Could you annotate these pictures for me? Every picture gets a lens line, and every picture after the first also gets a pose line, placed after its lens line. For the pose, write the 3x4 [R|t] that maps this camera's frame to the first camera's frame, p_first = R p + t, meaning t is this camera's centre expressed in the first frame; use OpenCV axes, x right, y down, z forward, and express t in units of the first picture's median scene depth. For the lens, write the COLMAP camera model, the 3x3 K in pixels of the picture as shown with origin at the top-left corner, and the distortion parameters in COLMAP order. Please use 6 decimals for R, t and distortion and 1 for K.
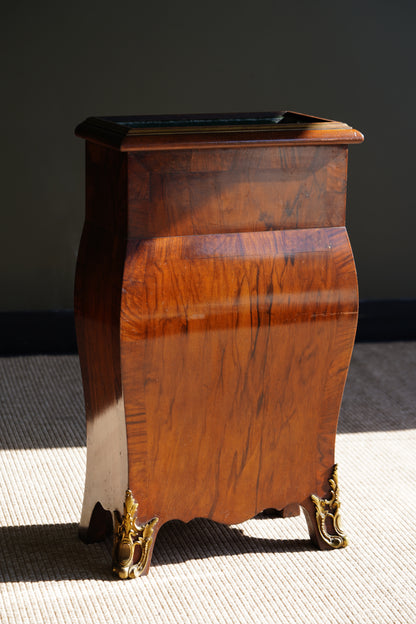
lens RADIAL K [[1767.8, 0, 211.8], [0, 1767.8, 311.1], [0, 0, 1]] dist [-0.509205, 0.000000]
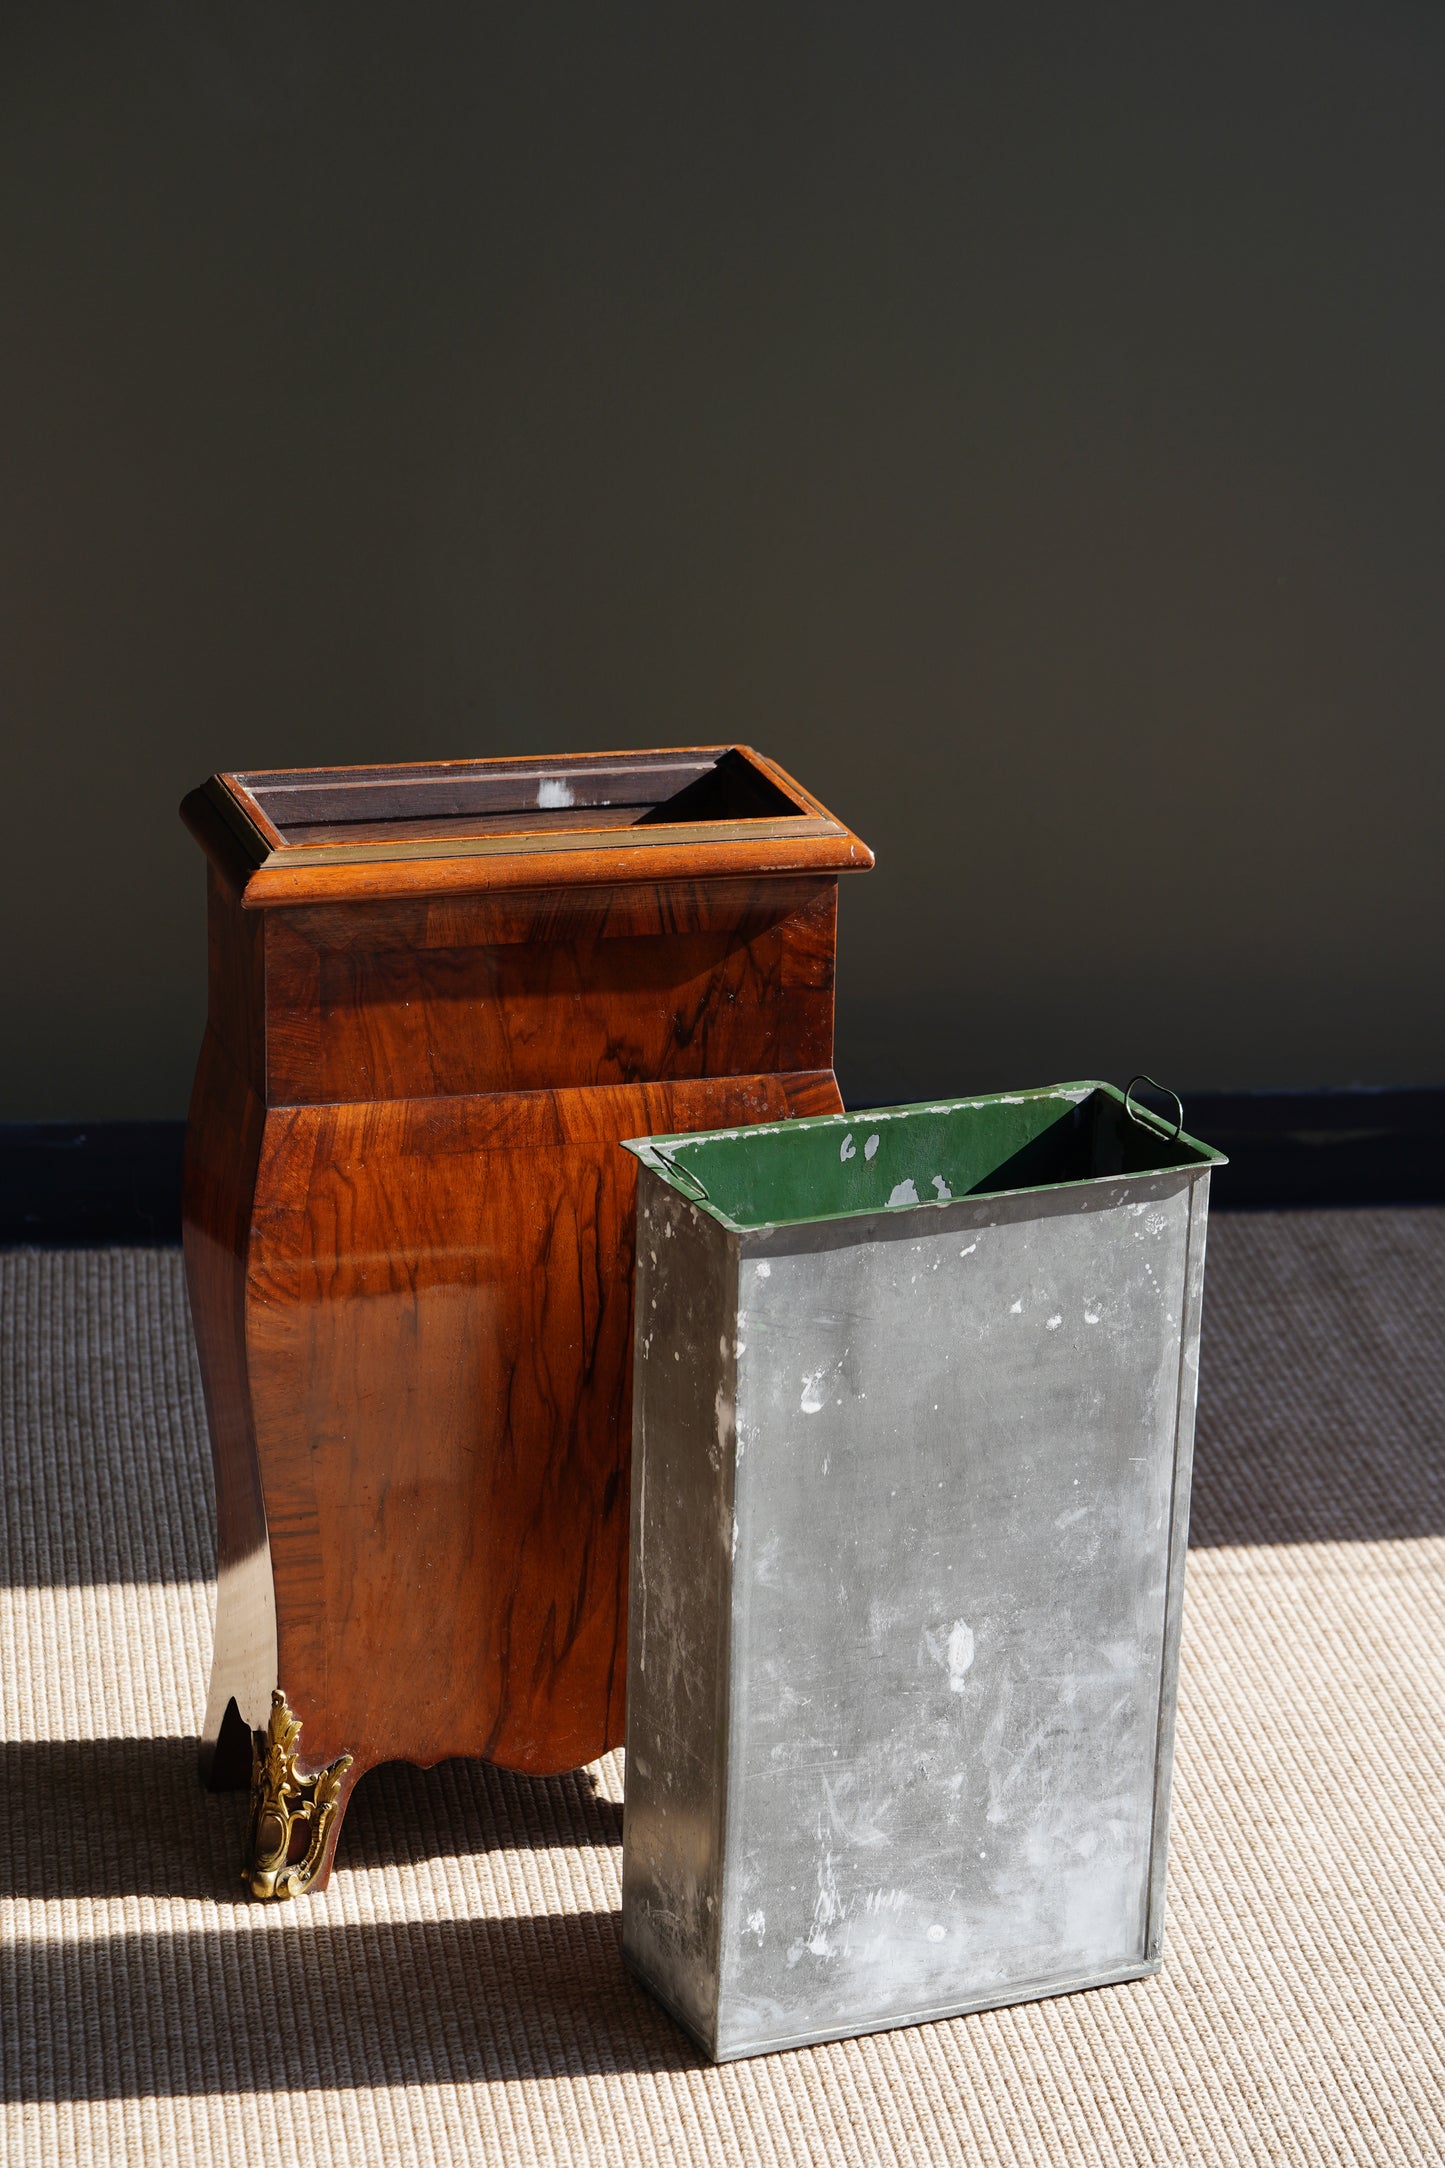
lens RADIAL K [[6142.0, 0, 713.9], [0, 6142.0, 1086.1], [0, 0, 1]] dist [-0.509205, 0.000000]
pose [[0.991245, 0.041282, -0.125412, 0.228376], [-0.029281, 0.994944, 0.096070, -0.180780], [0.128744, -0.091556, 0.987442, -0.396096]]
